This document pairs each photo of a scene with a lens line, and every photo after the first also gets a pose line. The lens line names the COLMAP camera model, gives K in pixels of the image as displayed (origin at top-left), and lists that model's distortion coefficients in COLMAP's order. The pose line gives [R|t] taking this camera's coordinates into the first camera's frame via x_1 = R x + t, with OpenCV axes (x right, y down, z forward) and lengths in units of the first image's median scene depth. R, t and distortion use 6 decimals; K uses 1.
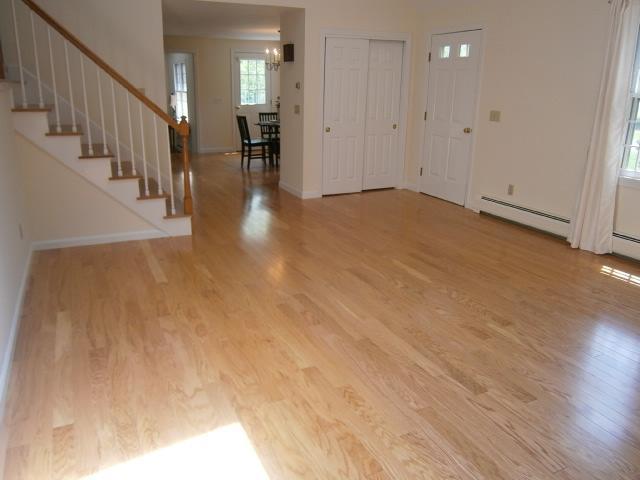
lens RADIAL K [[505.3, 0, 322.2], [0, 505.3, 235.4], [0, 0, 1]] dist [-0.003769, 0.003661]
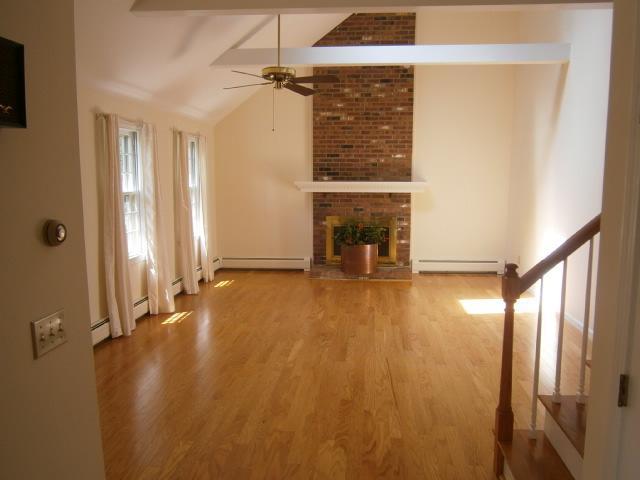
lens RADIAL K [[505.3, 0, 322.2], [0, 505.3, 235.4], [0, 0, 1]] dist [-0.003769, 0.003661]
pose [[-0.854508, -0.079348, 0.513341, -0.437014], [0.131910, 0.922718, 0.362204, -0.570261], [-0.502409, 0.377221, -0.778003, 1.753559]]
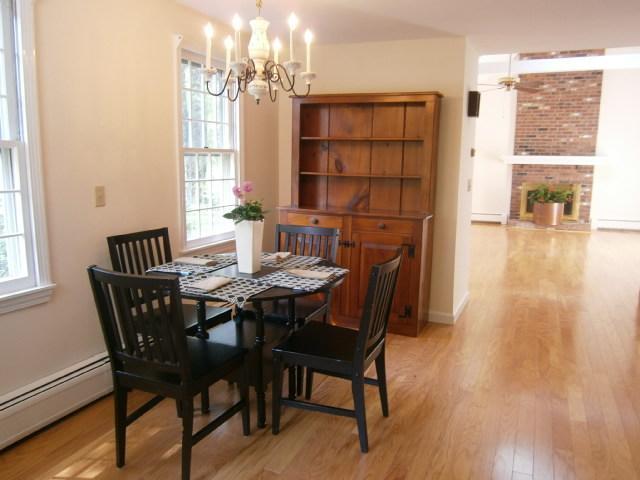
lens RADIAL K [[519.3, 0, 320.0], [0, 519.3, 240.0], [0, 0, 1]] dist [0.001552, 0.002809]
pose [[-0.664787, -0.135456, 0.734650, -0.726269], [0.186479, 0.922200, 0.338782, -0.738735], [-0.723384, 0.362214, -0.587806, 2.557179]]
